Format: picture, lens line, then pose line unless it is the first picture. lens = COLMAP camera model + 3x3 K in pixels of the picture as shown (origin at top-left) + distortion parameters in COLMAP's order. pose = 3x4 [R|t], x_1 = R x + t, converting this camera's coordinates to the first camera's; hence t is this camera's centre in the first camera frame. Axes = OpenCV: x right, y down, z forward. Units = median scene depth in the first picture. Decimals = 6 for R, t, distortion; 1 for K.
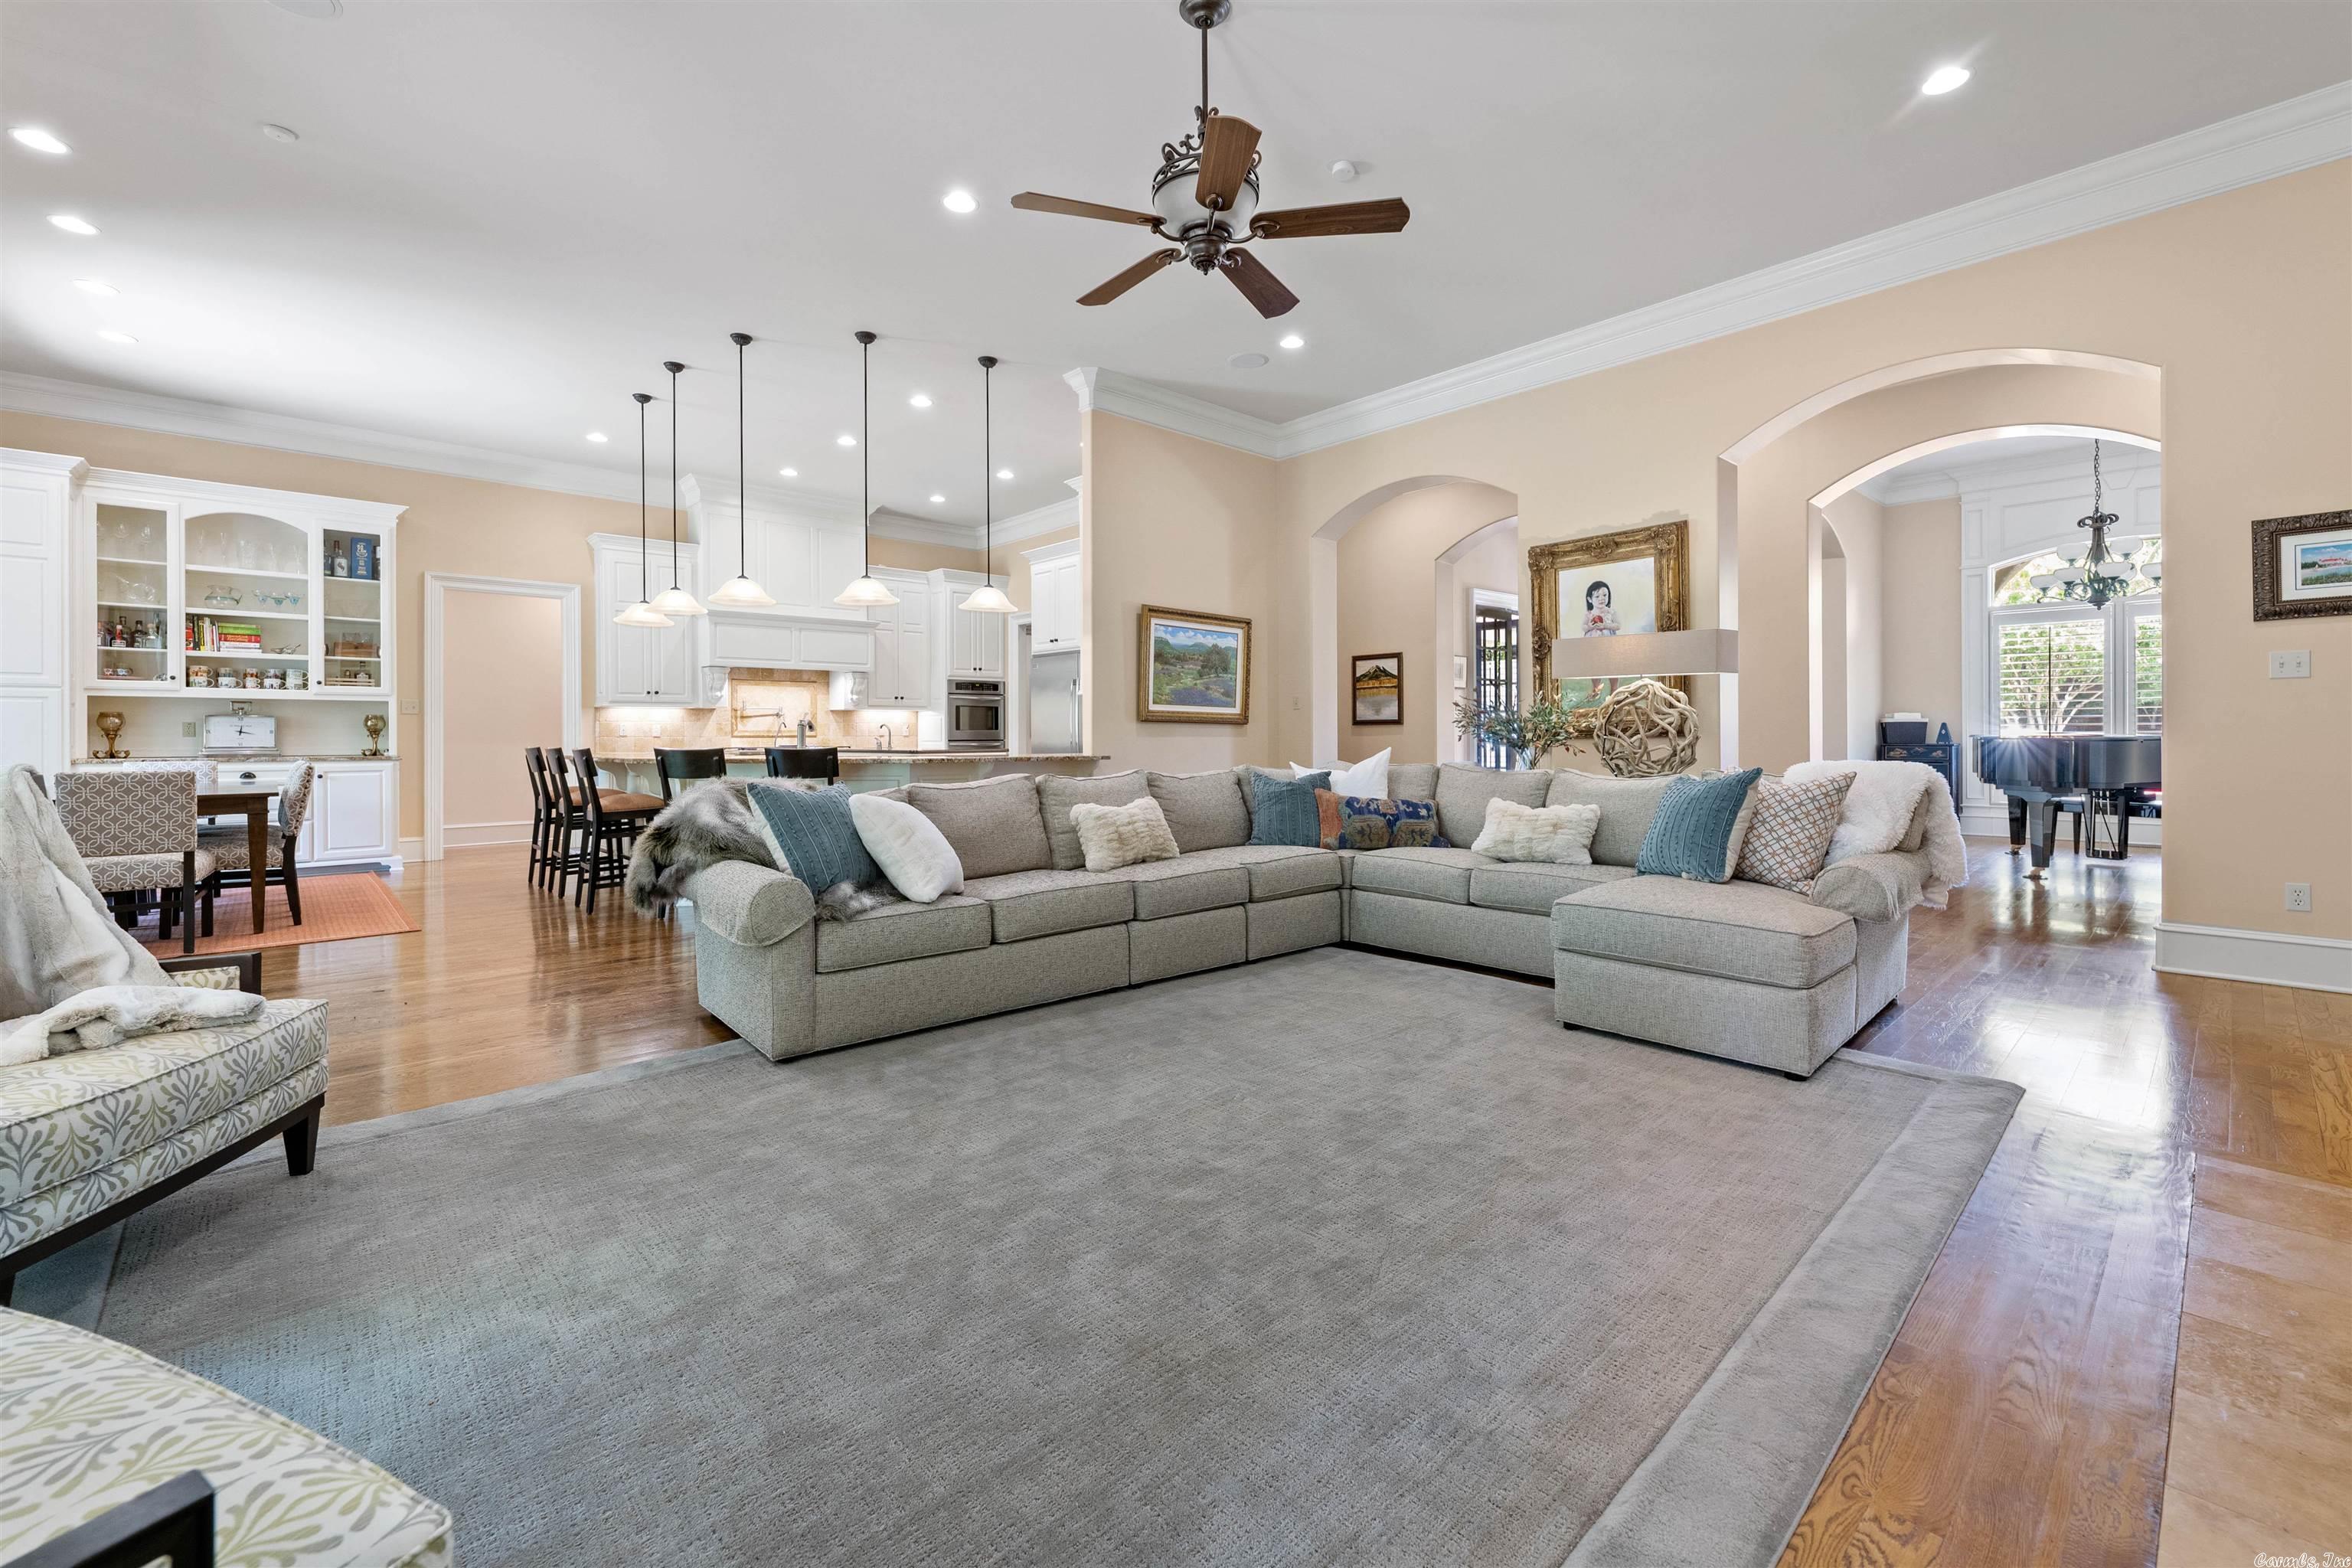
lens RADIAL K [[967.6, 0, 1167.1], [0, 967.6, 746.3], [0, 0, 1]] dist [0.016662, -0.007336]
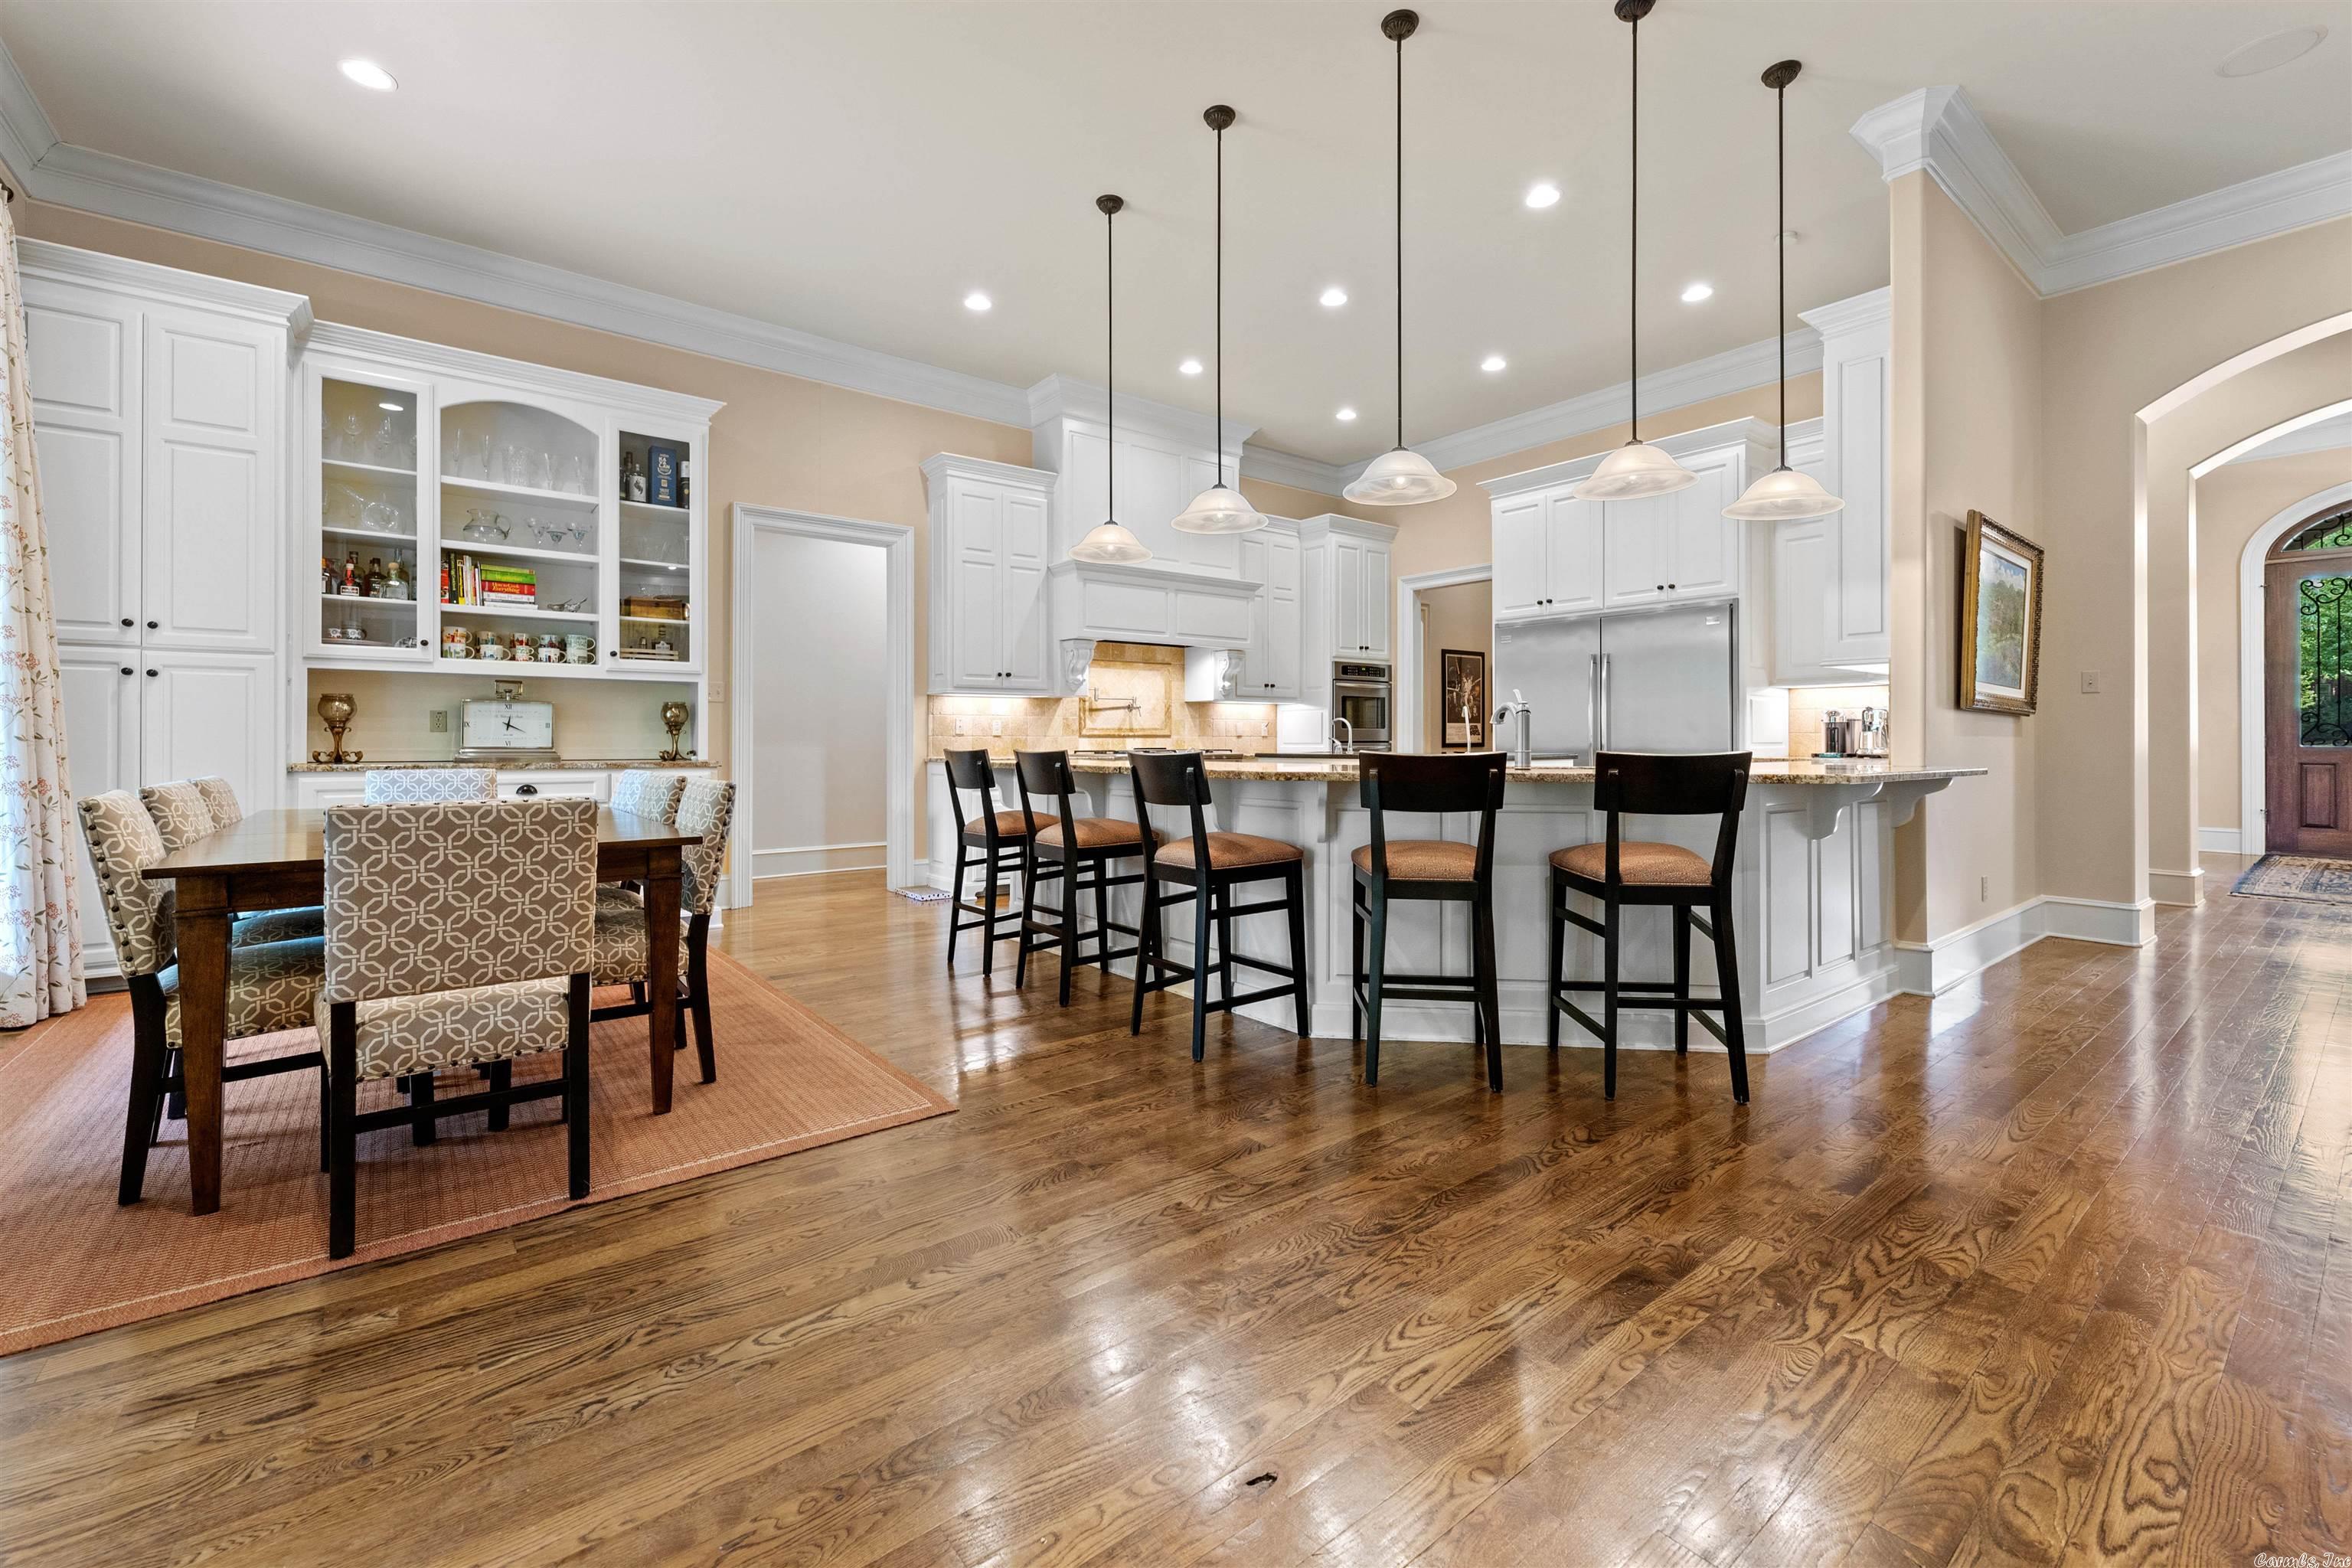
lens RADIAL K [[967.6, 0, 1167.1], [0, 967.6, 746.3], [0, 0, 1]] dist [0.016662, -0.007336]
pose [[0.996979, 0.004633, -0.077533, -0.435040], [-0.004960, 0.999980, -0.004031, 0.000784], [0.077512, 0.004403, 0.996982, 0.355092]]
